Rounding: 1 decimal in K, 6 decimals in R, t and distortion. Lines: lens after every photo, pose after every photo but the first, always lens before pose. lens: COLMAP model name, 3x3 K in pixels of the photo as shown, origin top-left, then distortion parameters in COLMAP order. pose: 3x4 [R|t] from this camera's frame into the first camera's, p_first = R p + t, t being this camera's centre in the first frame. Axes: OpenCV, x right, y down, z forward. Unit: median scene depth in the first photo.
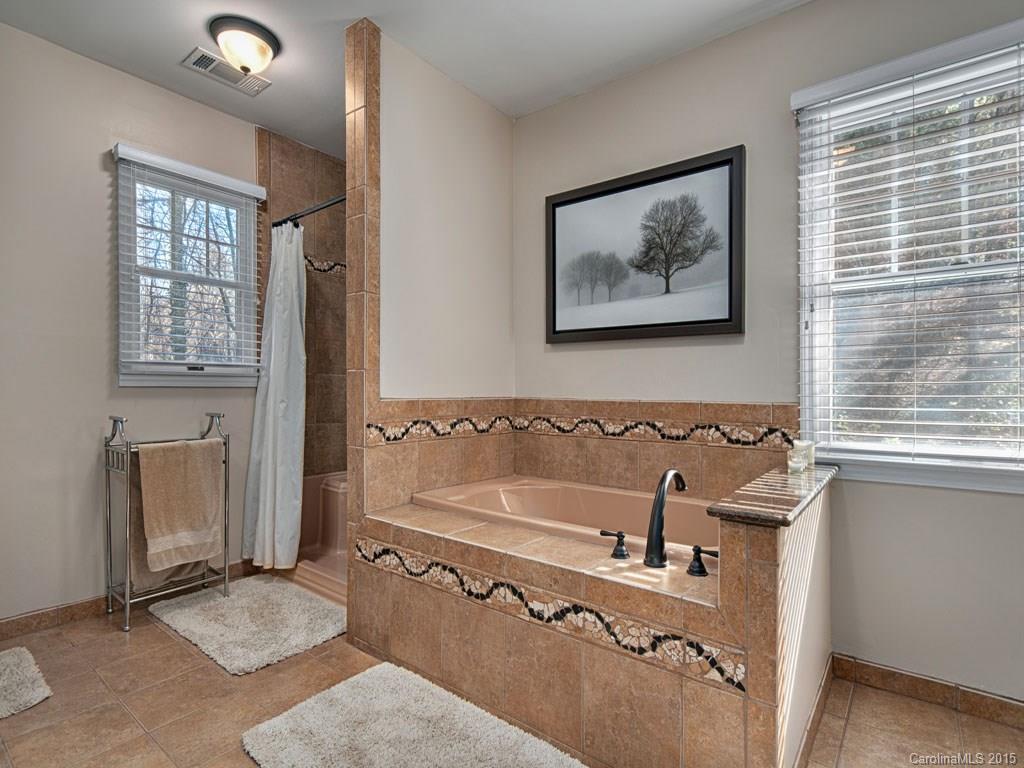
lens RADIAL K [[518.6, 0, 512.0], [0, 518.6, 384.0], [0, 0, 1]] dist [0.001651, 0.000237]
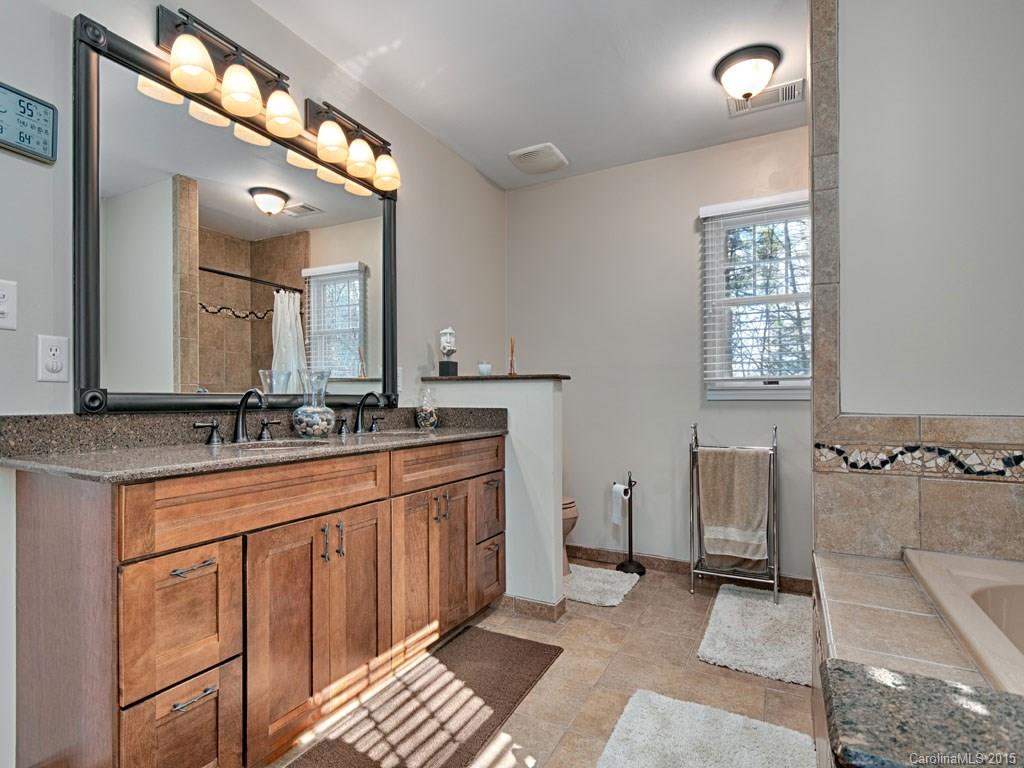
lens RADIAL K [[513.7, 0, 512.1], [0, 513.7, 396.2], [0, 0, 1]] dist [0.000769, 0.000112]
pose [[0.171444, -0.013128, -0.985106, 0.413762], [0.009668, 0.999885, -0.011643, 0.005938], [0.985147, -0.007527, 0.171551, 0.349868]]
